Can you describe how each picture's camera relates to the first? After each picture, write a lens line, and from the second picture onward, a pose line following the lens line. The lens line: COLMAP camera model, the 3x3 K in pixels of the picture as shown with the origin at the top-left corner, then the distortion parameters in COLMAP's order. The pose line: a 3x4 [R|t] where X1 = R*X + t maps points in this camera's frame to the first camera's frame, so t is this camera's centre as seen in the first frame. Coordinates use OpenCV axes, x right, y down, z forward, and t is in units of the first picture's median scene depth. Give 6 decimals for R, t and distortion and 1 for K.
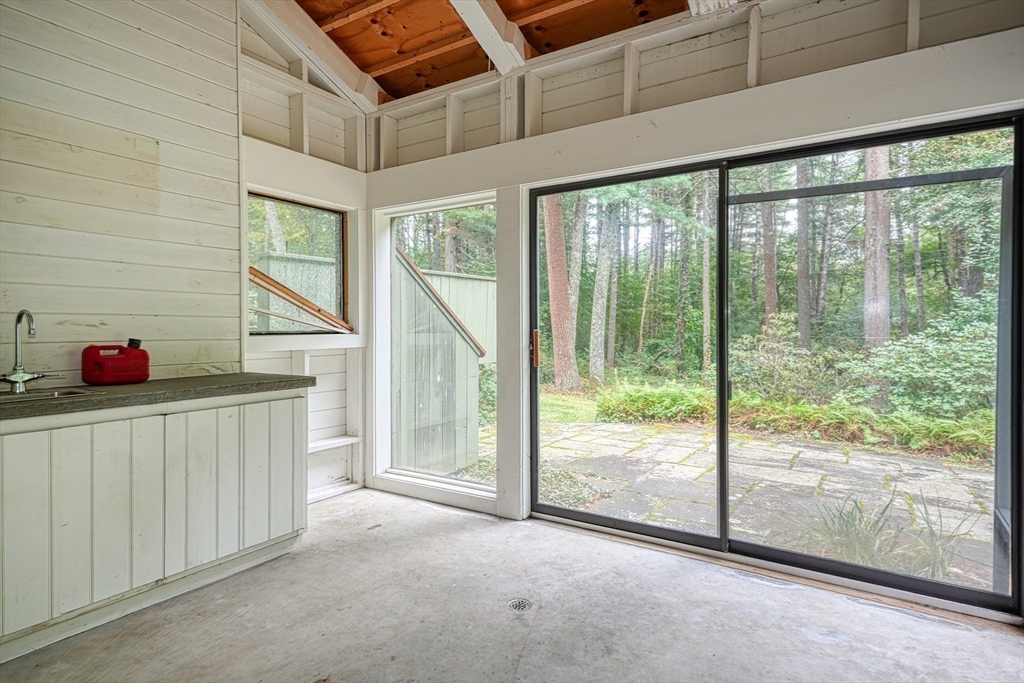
lens RADIAL K [[561.7, 0, 512.0], [0, 561.7, 341.5], [0, 0, 1]] dist [0.020866, -0.000315]
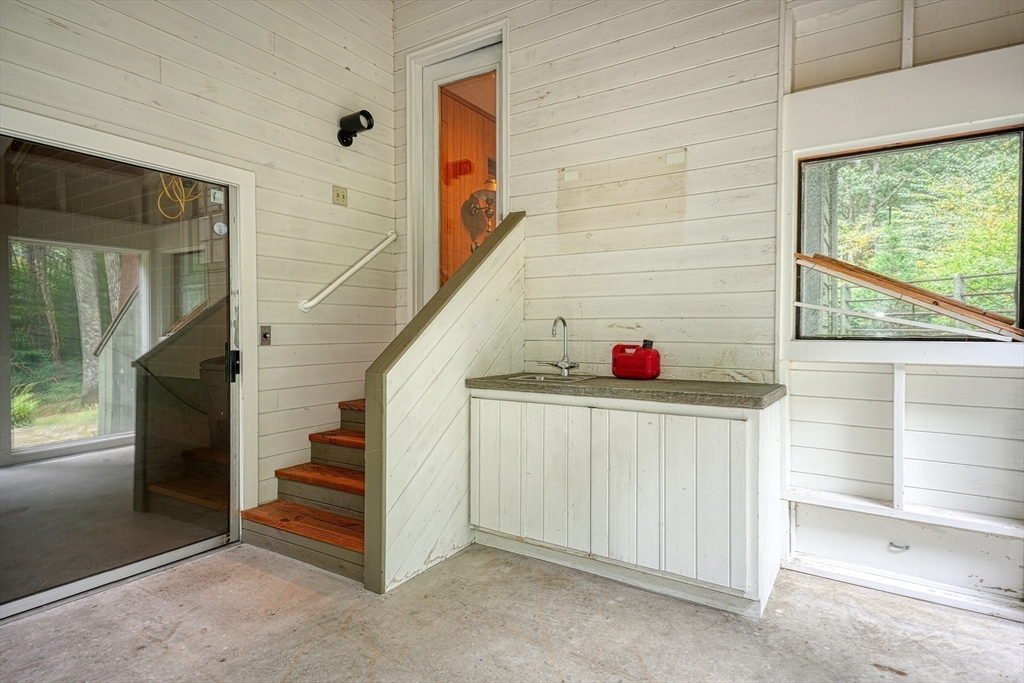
lens RADIAL K [[561.7, 0, 512.0], [0, 561.7, 341.5], [0, 0, 1]] dist [0.020866, -0.000315]
pose [[-0.011423, 0.024085, -0.999645, 0.433422], [-0.028326, 0.999301, 0.024400, -0.020690], [0.999533, 0.028595, -0.010732, 0.751226]]
